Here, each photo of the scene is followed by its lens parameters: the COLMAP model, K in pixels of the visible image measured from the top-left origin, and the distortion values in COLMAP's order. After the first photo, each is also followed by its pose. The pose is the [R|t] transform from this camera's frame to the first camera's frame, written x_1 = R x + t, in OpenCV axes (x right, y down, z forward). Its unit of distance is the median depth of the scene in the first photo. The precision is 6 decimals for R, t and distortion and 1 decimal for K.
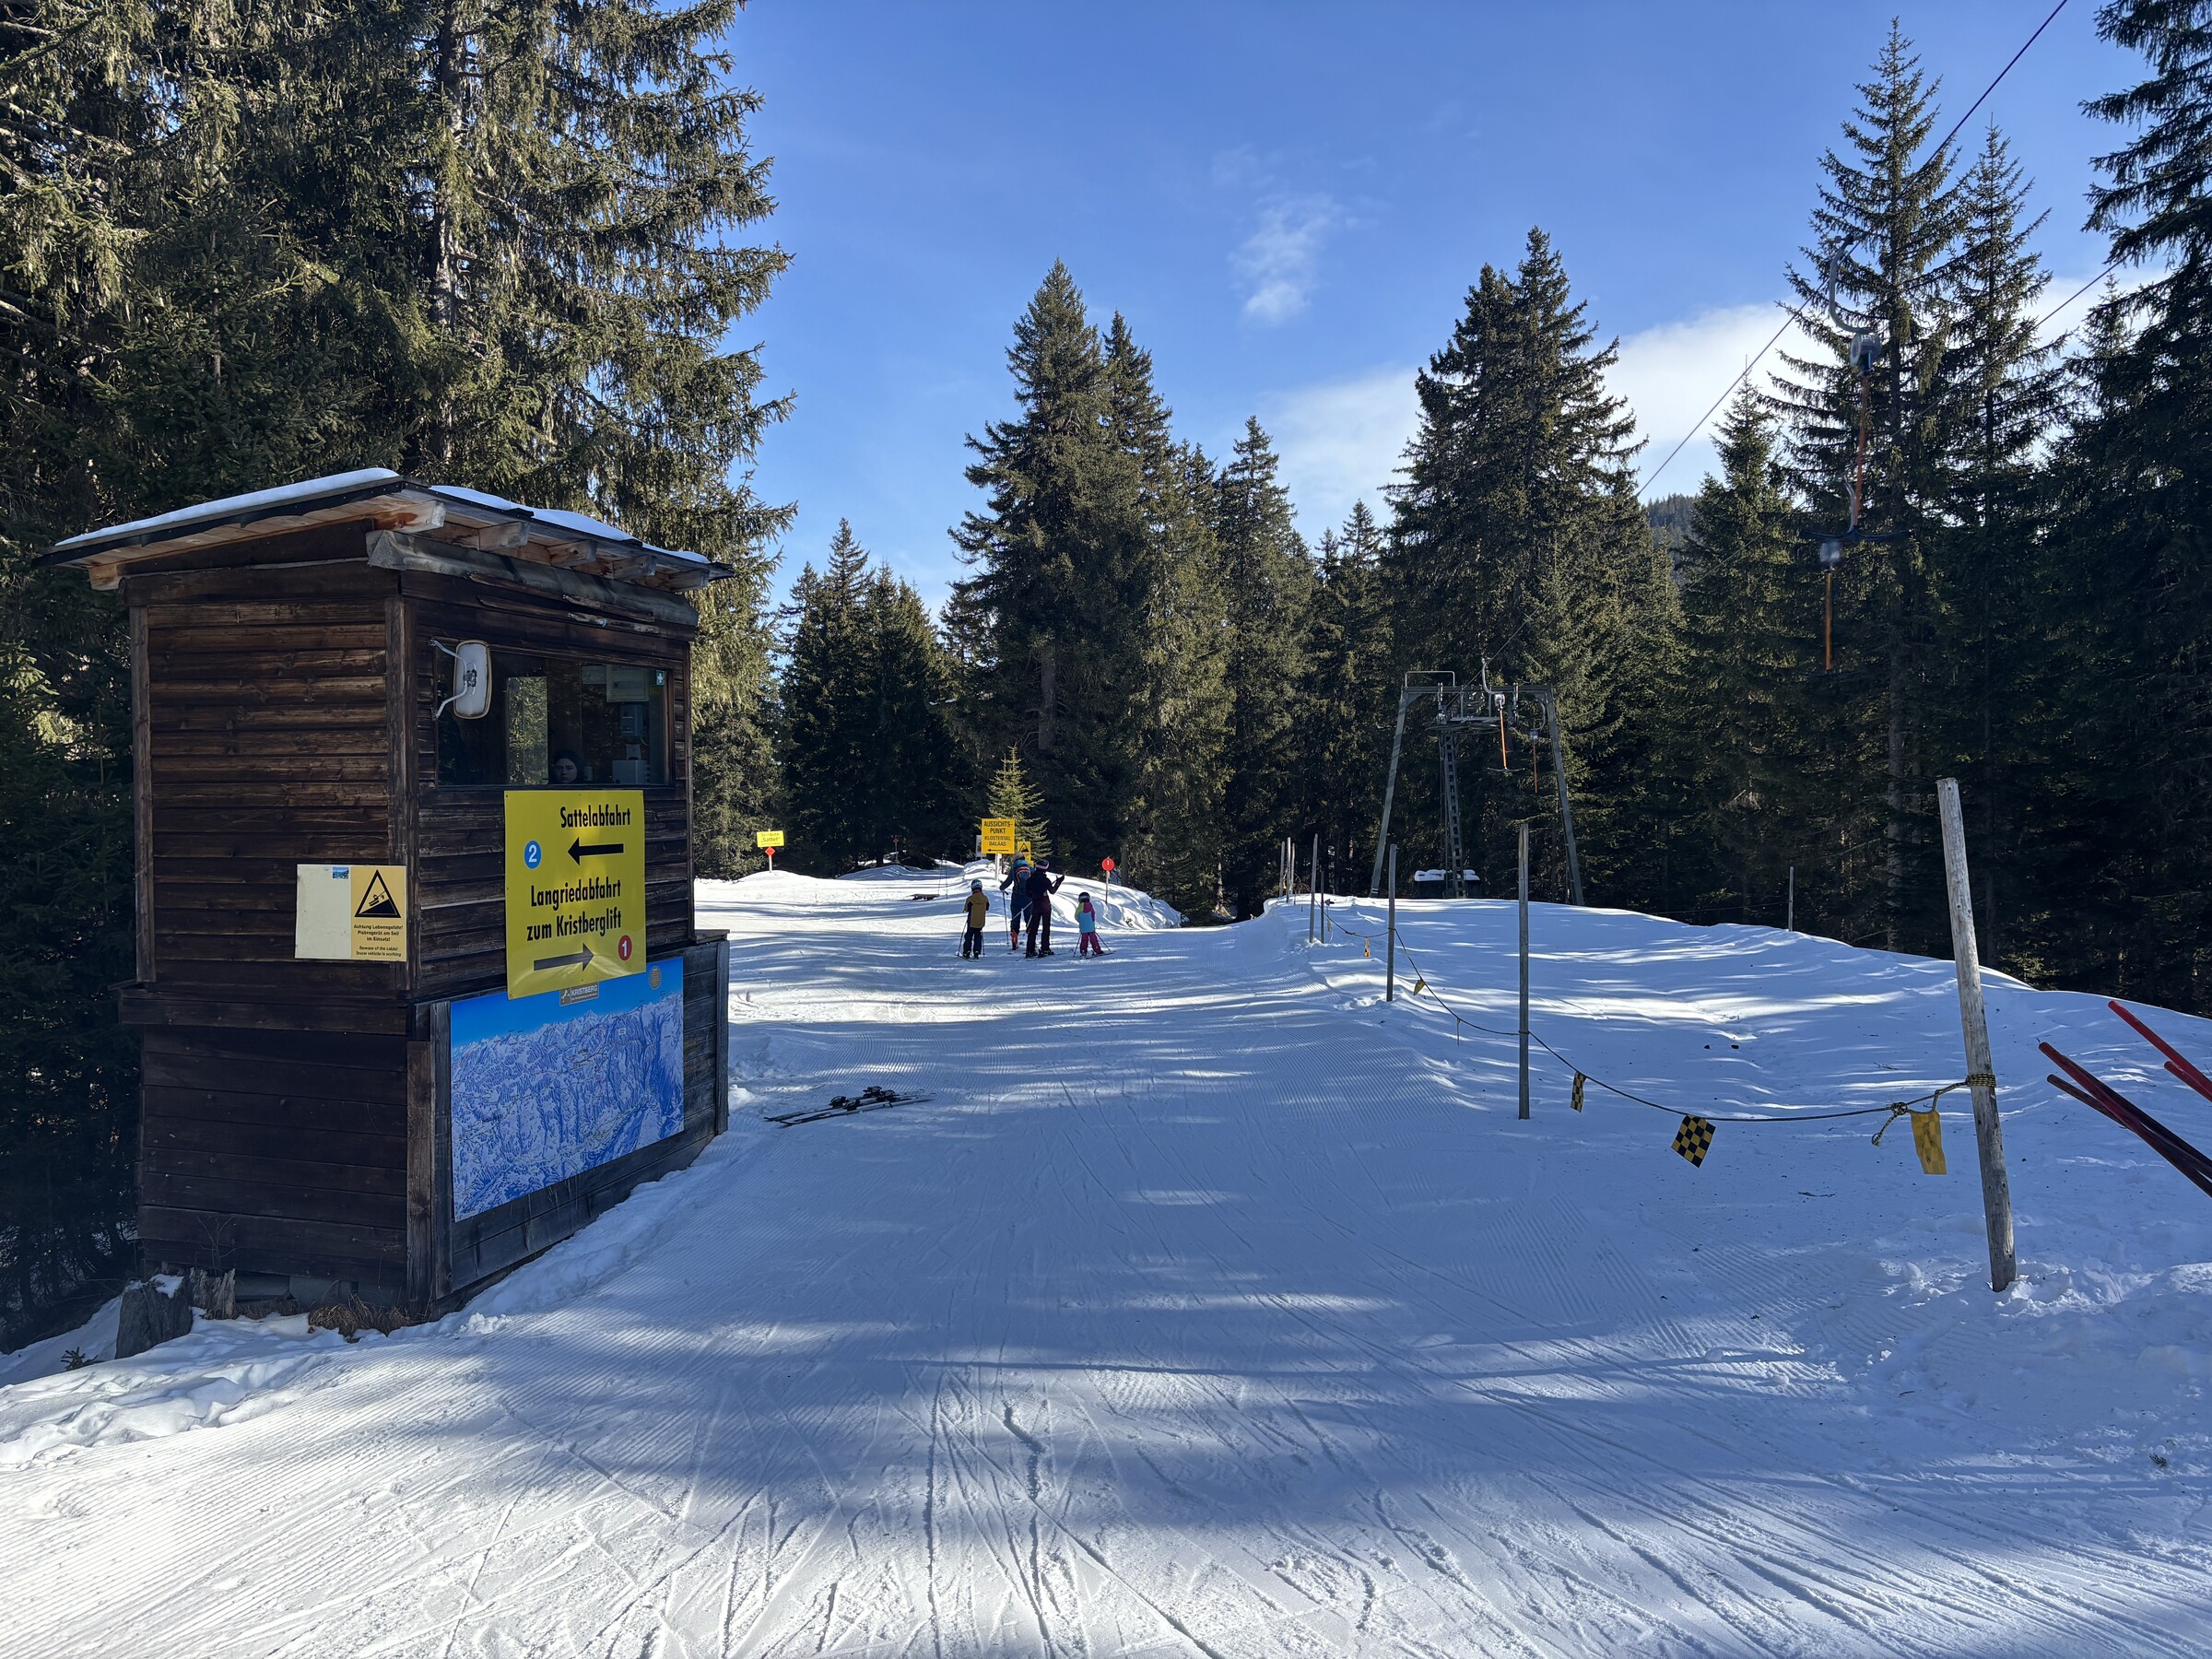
lens RADIAL K [[1696.5, 0, 1101.6], [0, 1696.5, 823.8], [0, 0, 1]] dist [0.076406, -0.038734]
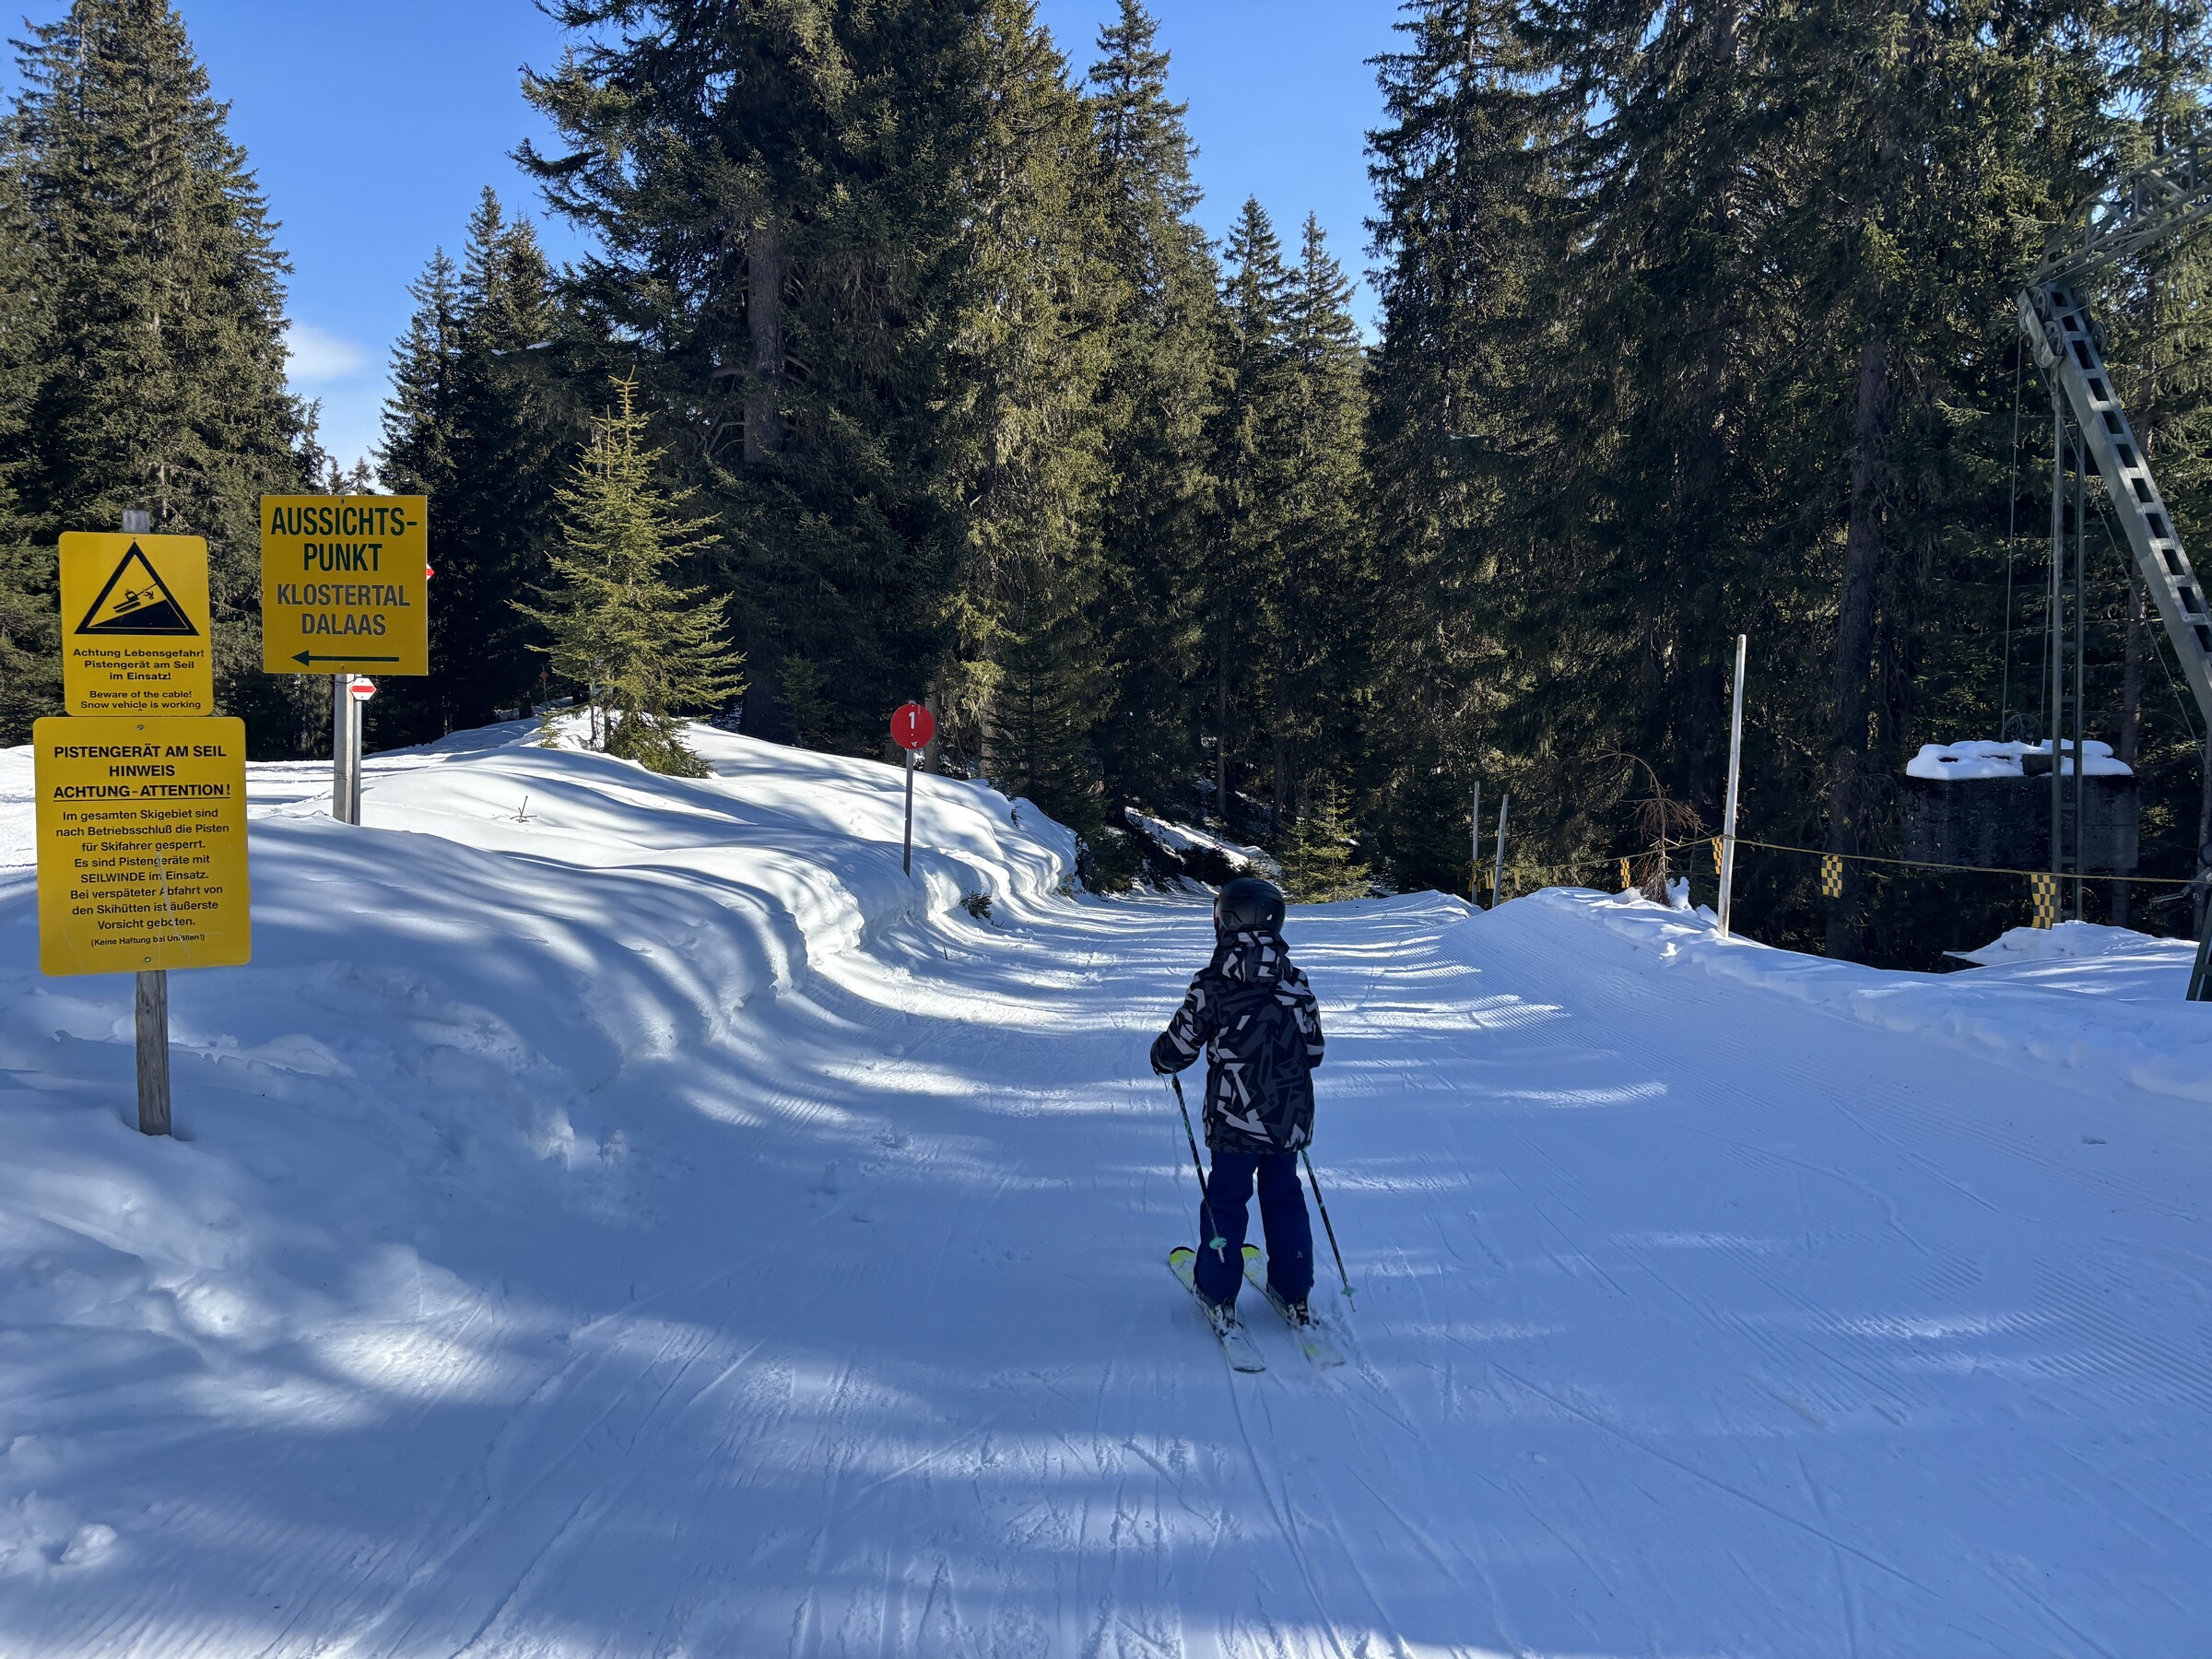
lens RADIAL K [[1696.5, 0, 1082.6], [0, 1696.5, 813.7], [0, 0, 1]] dist [0.076406, -0.038734]
pose [[0.993863, -0.006121, 0.110453, 0.001353], [-0.003064, 0.996562, 0.082793, 0.007808], [-0.110580, -0.082623, 0.990427, 0.362565]]
